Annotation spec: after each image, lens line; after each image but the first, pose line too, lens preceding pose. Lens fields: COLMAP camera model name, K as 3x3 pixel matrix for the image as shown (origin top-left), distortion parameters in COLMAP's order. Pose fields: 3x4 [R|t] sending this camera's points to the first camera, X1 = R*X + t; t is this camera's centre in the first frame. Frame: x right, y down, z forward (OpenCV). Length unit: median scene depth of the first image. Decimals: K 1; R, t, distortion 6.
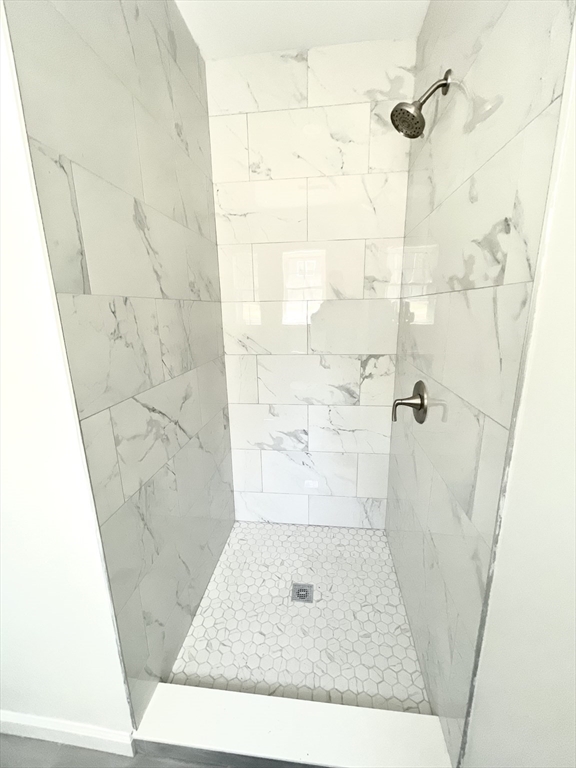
lens RADIAL K [[312.8, 0, 290.6], [0, 312.8, 381.0], [0, 0, 1]] dist [-0.002123, 0.000176]
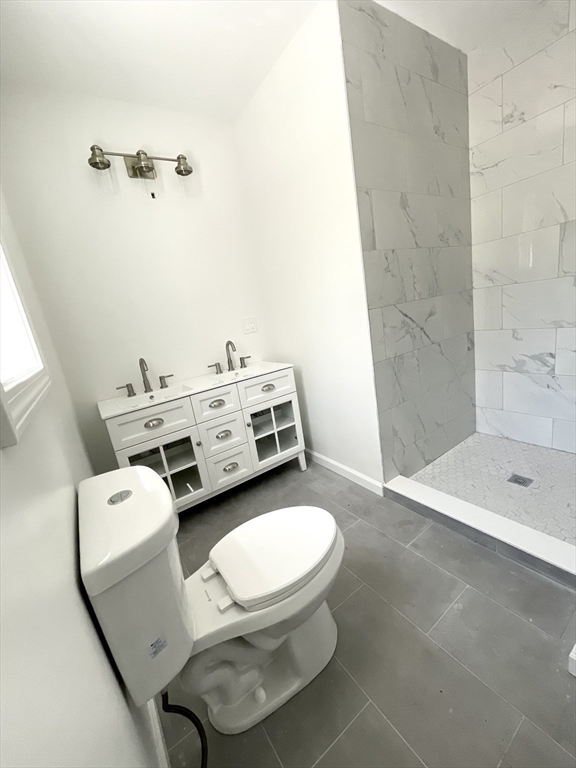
lens RADIAL K [[312.8, 0, 289.7], [0, 312.8, 387.0], [0, 0, 1]] dist [-0.002123, 0.000176]
pose [[0.648899, 0.096337, -0.754751, 0.338633], [-0.026981, 0.994242, 0.103709, 0.224101], [0.760396, -0.046933, 0.647762, -0.437041]]
